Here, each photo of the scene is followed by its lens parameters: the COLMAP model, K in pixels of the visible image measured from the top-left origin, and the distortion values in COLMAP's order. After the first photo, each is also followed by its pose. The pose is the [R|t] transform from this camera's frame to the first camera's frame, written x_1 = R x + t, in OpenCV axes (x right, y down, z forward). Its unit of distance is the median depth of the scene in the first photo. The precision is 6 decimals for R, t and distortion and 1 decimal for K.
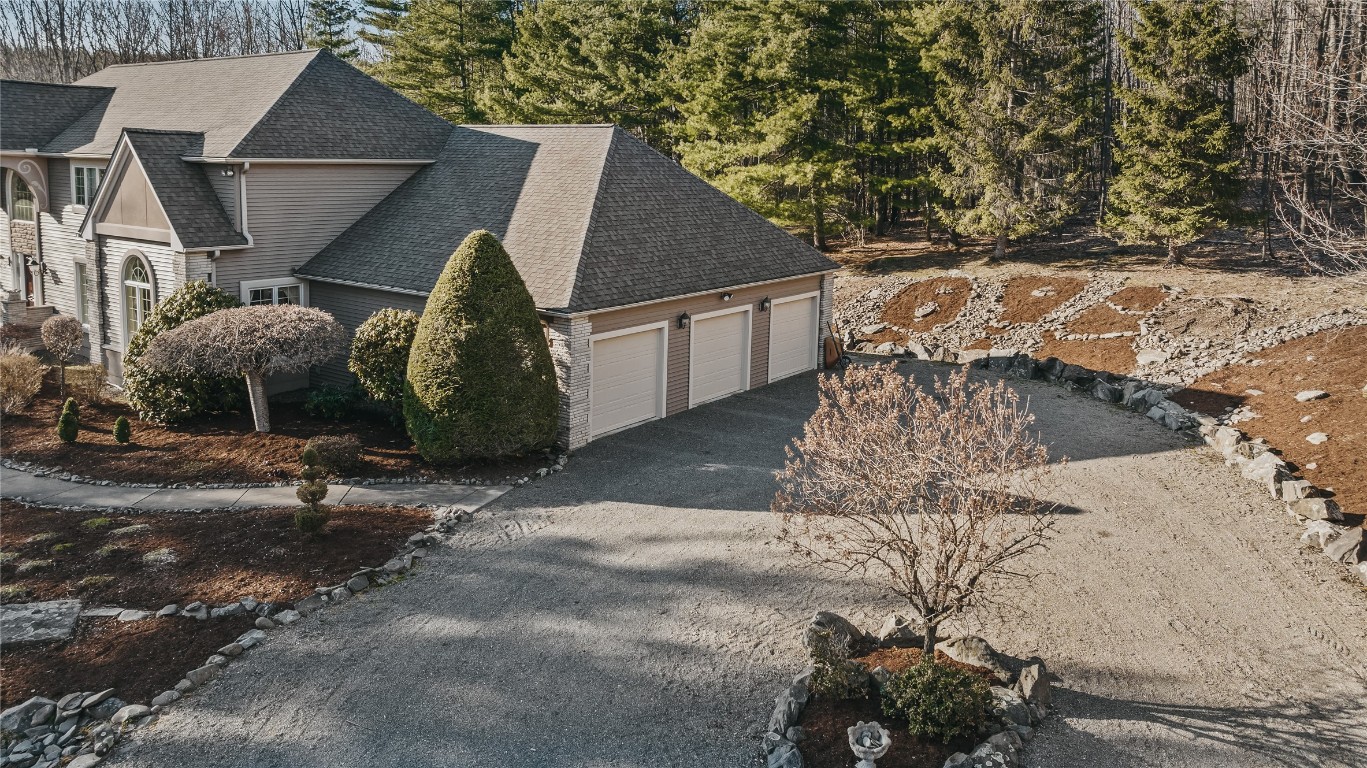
lens RADIAL K [[992.5, 0, 690.3], [0, 992.5, 262.9], [0, 0, 1]] dist [-0.007731, -0.001868]
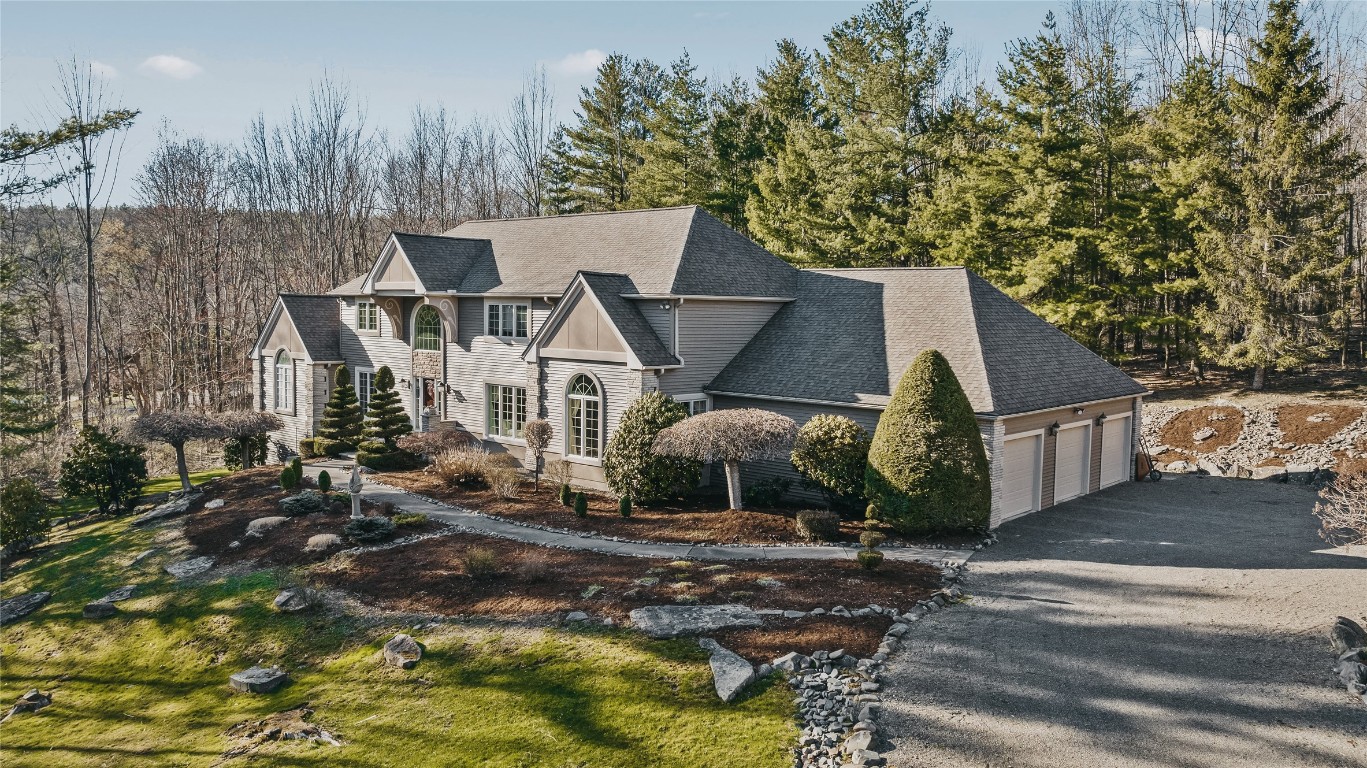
lens RADIAL K [[999.9, 0, 683.5], [0, 999.9, 384.0], [0, 0, 1]] dist [0.006469, -0.003656]
pose [[0.995257, 0.005458, -0.097122, -0.284096], [-0.008487, 0.999489, -0.030806, 0.038263], [0.096905, 0.031484, 0.994796, -0.203861]]
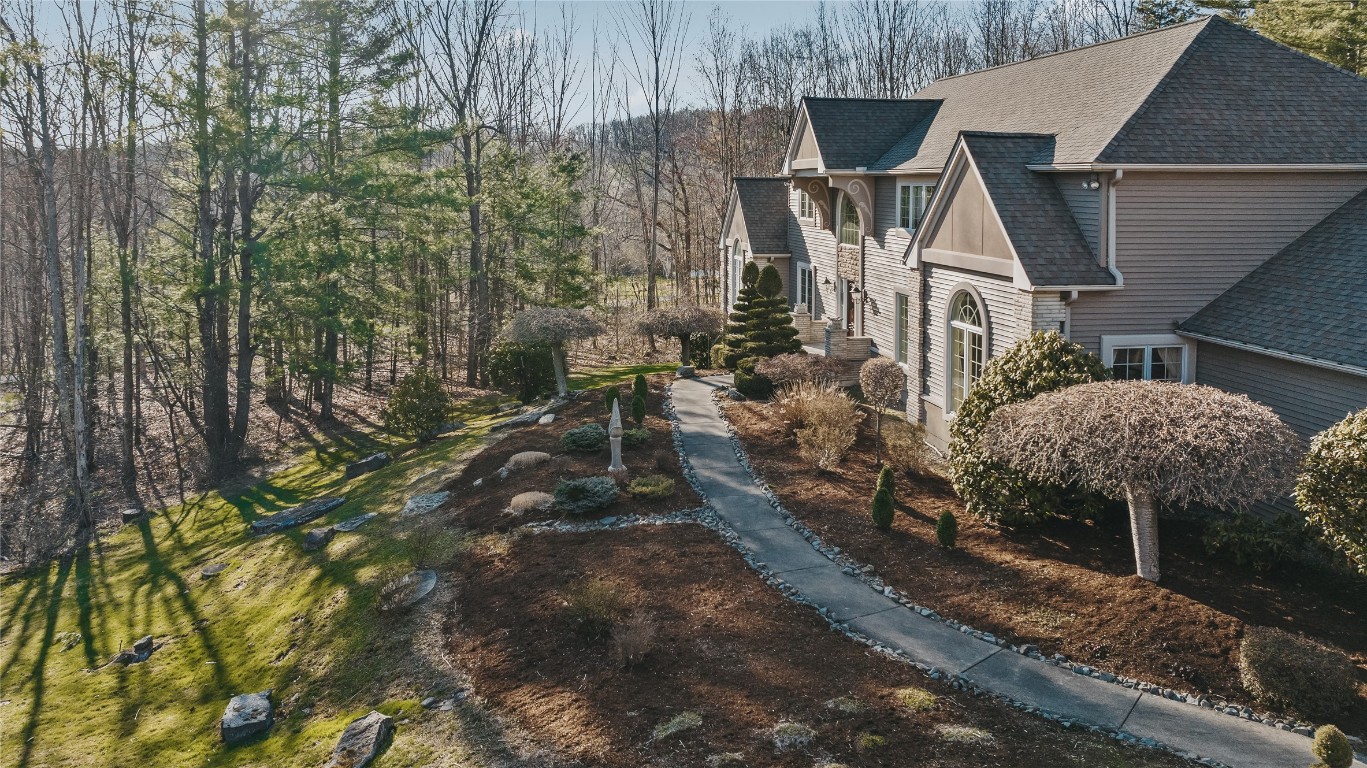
lens RADIAL K [[989.9, 0, 676.0], [0, 989.9, 241.0], [0, 0, 1]] dist [0.002225, -0.000865]
pose [[0.720290, 0.021864, -0.693329, -0.160090], [-0.060929, 0.997634, -0.031838, -0.006912], [0.690992, 0.065176, 0.719918, 0.237063]]
